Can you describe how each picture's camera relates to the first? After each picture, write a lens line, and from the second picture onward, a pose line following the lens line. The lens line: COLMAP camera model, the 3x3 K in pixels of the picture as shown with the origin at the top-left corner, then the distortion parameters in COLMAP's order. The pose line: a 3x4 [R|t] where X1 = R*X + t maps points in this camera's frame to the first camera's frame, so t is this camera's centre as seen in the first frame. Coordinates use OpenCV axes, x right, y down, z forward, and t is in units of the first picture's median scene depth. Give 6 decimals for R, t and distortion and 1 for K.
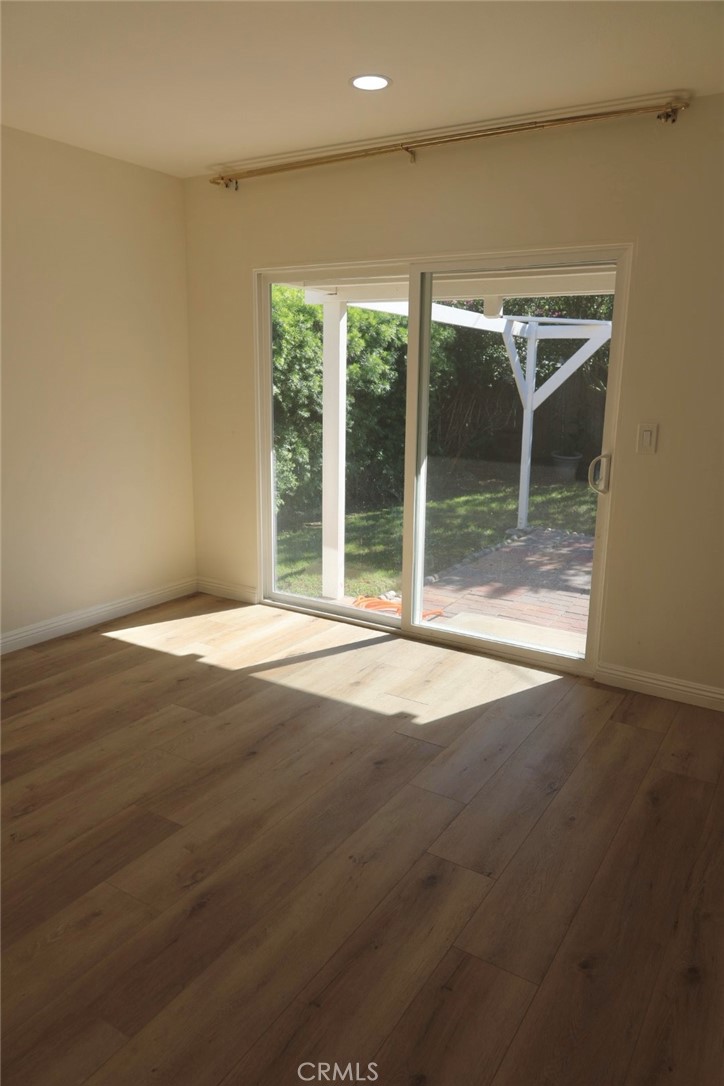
lens RADIAL K [[741.3, 0, 362.5], [0, 741.3, 542.7], [0, 0, 1]] dist [-0.016869, 0.011238]
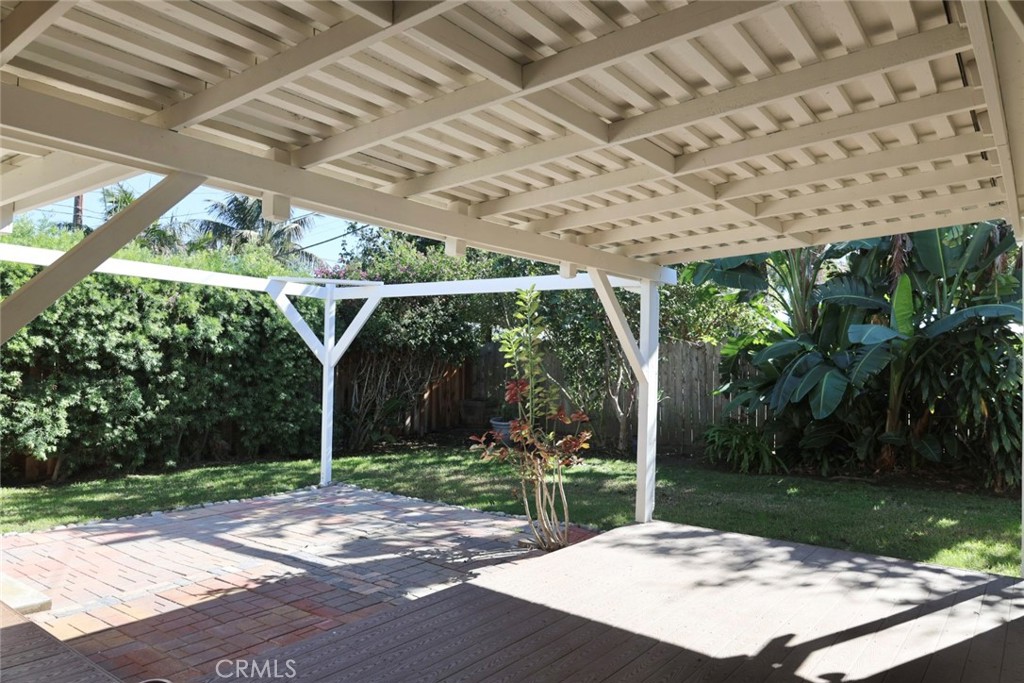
lens RADIAL K [[699.0, 0, 511.6], [0, 699.0, 340.7], [0, 0, 1]] dist [-0.016869, 0.011238]
pose [[0.995571, 0.005184, -0.093873, 0.598126], [-0.029259, 0.965979, -0.256961, 0.027950], [0.089348, 0.258570, 0.961852, 0.090881]]
